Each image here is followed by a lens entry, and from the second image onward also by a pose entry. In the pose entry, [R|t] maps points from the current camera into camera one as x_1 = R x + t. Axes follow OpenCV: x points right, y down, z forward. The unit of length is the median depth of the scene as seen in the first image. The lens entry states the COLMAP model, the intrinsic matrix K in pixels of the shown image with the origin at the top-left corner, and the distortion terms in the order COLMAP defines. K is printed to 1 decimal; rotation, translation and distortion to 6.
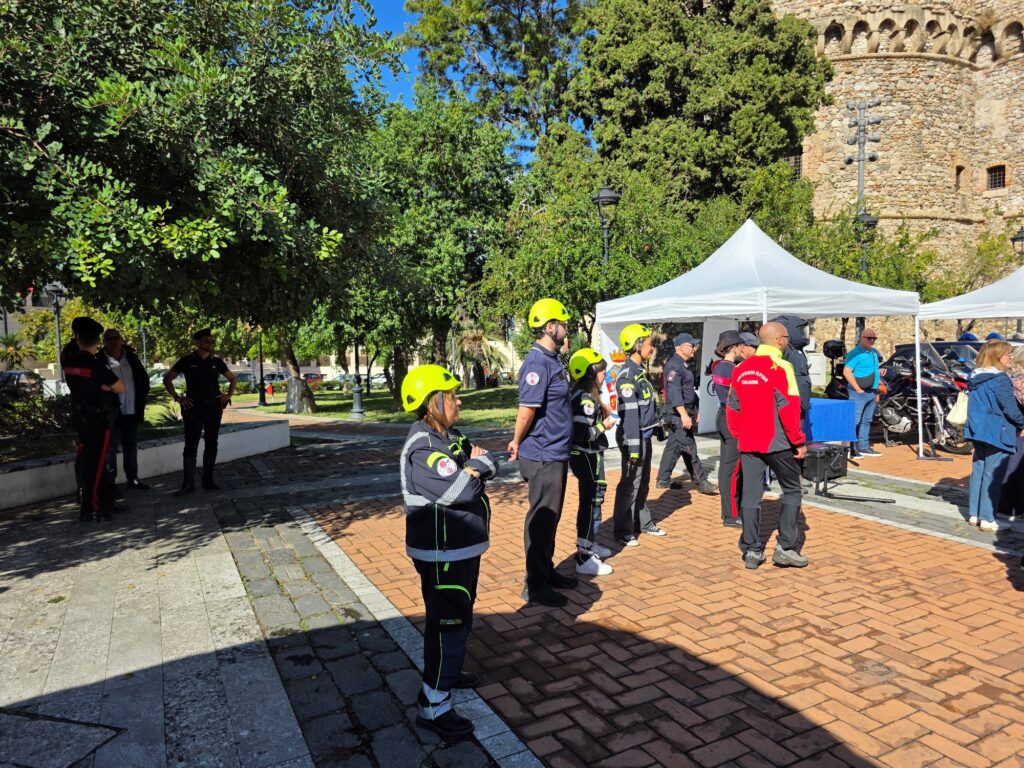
lens RADIAL K [[695.7, 0, 510.9], [0, 695.7, 394.8], [0, 0, 1]] dist [0.058013, -0.053665]
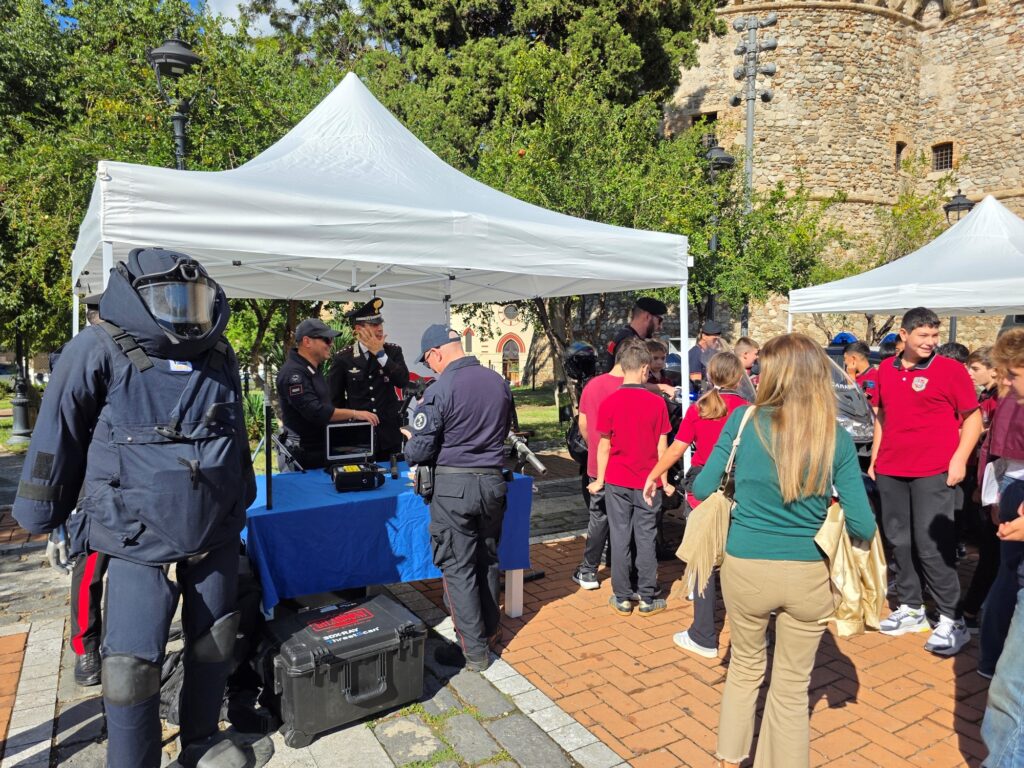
lens RADIAL K [[695.7, 0, 510.9], [0, 695.7, 394.8], [0, 0, 1]] dist [0.058013, -0.053665]
pose [[0.999050, 0.014336, 0.041147, 0.142087], [-0.014383, 0.999896, 0.000831, -0.013808], [-0.041131, -0.001422, 0.999153, 0.177010]]
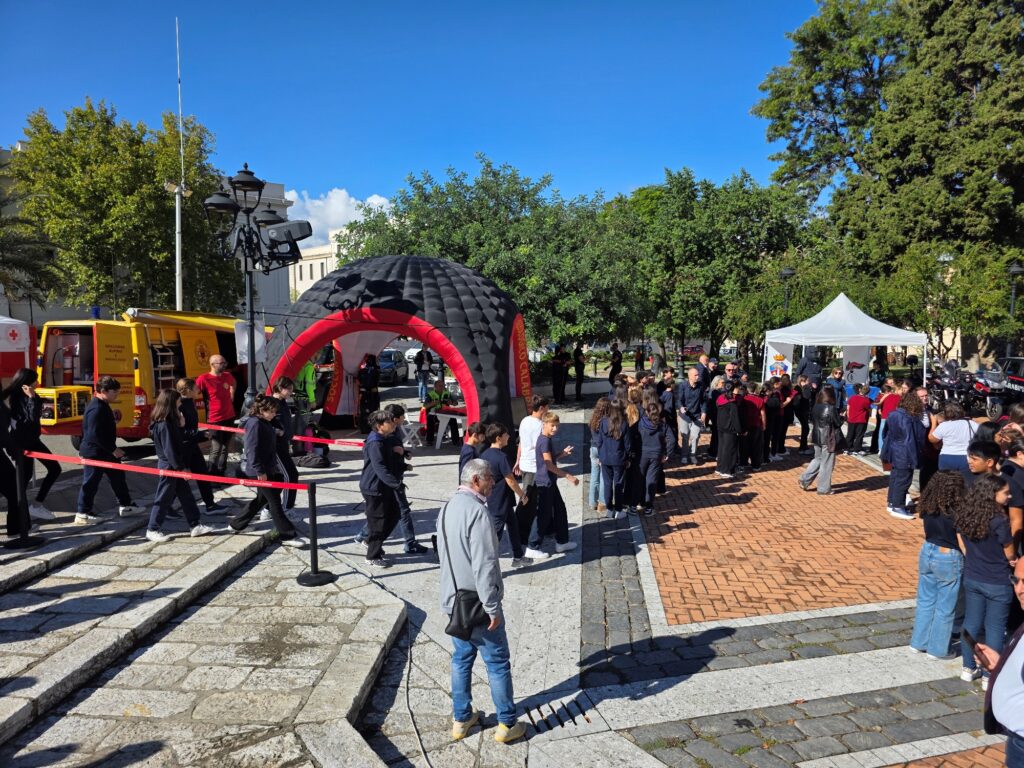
lens RADIAL K [[695.7, 0, 510.9], [0, 695.7, 394.8], [0, 0, 1]] dist [0.058013, -0.053665]
pose [[0.839145, 0.076241, -0.538538, 0.211634], [-0.053653, 0.996901, 0.057531, -0.008257], [0.541256, -0.019383, 0.840635, -0.385912]]
